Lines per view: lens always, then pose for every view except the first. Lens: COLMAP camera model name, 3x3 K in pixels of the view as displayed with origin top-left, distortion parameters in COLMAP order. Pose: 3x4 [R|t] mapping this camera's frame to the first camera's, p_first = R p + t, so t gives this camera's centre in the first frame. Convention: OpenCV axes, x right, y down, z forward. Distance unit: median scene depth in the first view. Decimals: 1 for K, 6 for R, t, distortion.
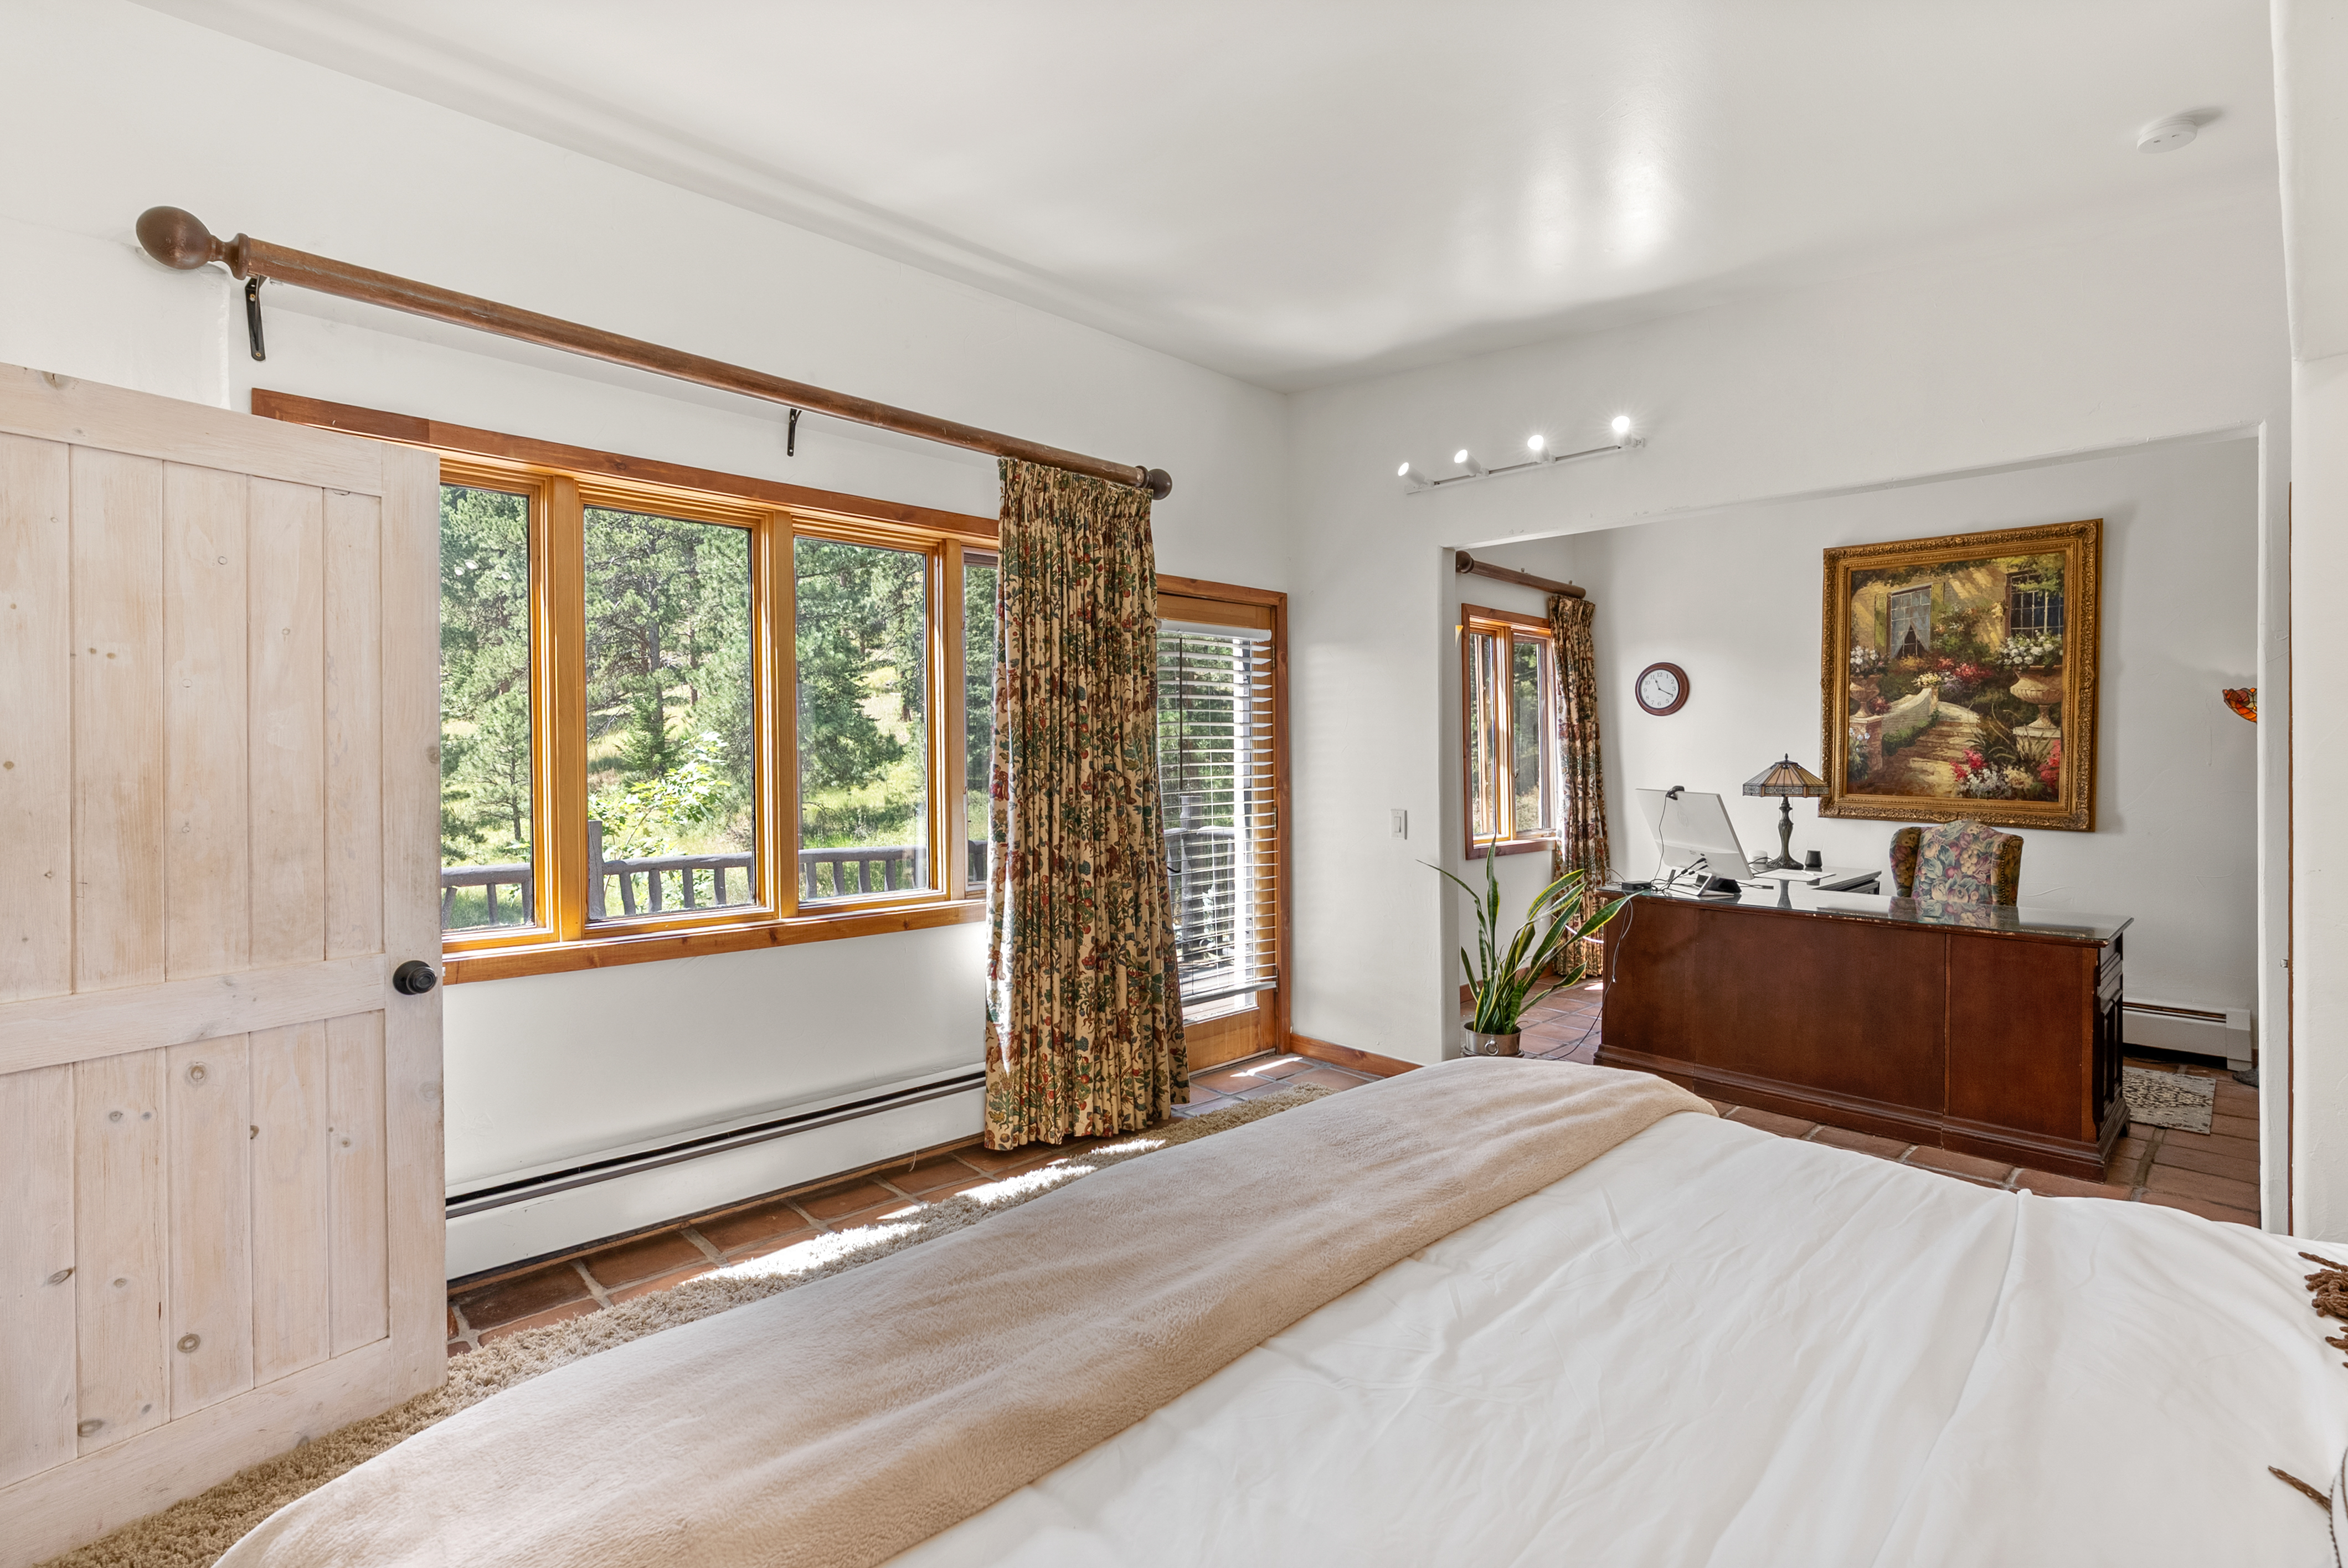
lens RADIAL K [[1121.7, 0, 1181.5], [0, 1121.7, 736.2], [0, 0, 1]] dist [-0.007248, 0.005285]
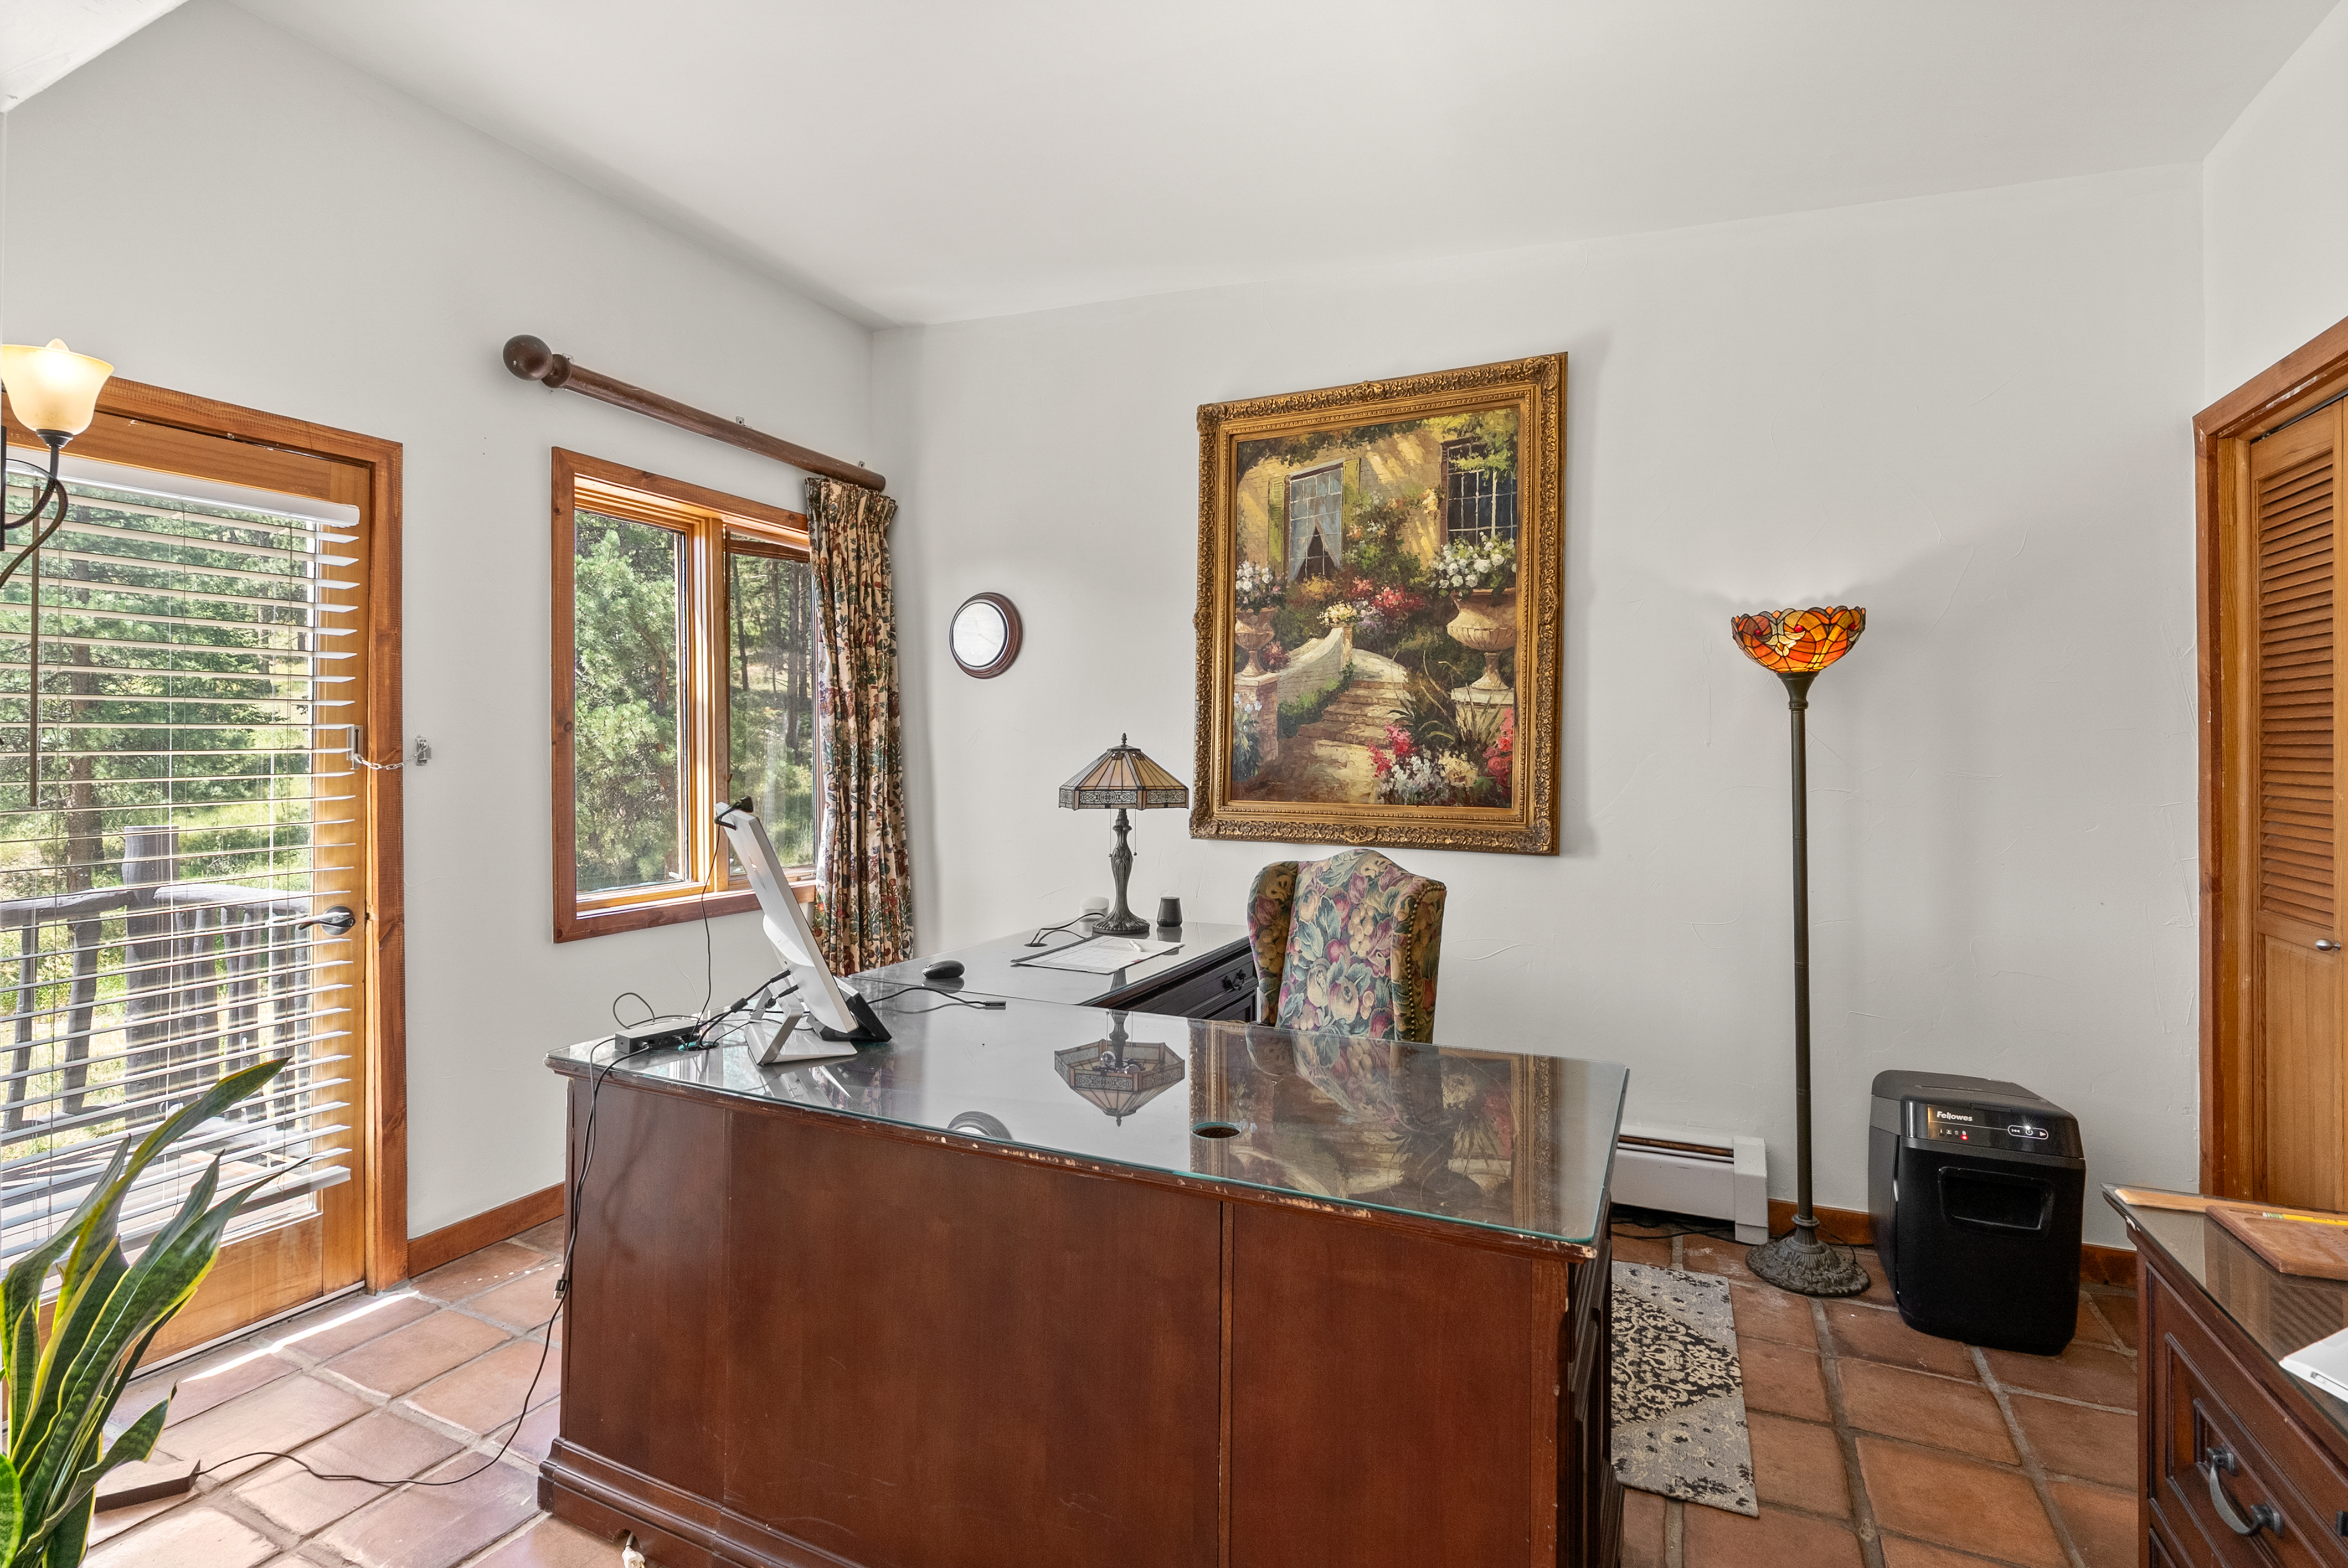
lens RADIAL K [[1121.7, 0, 1181.5], [0, 1121.7, 736.2], [0, 0, 1]] dist [-0.007248, 0.005285]
pose [[0.936461, -0.002078, 0.350766, 0.374350], [0.003362, 0.999990, -0.003053, 0.019244], [-0.350756, 0.004038, 0.936458, 0.457436]]
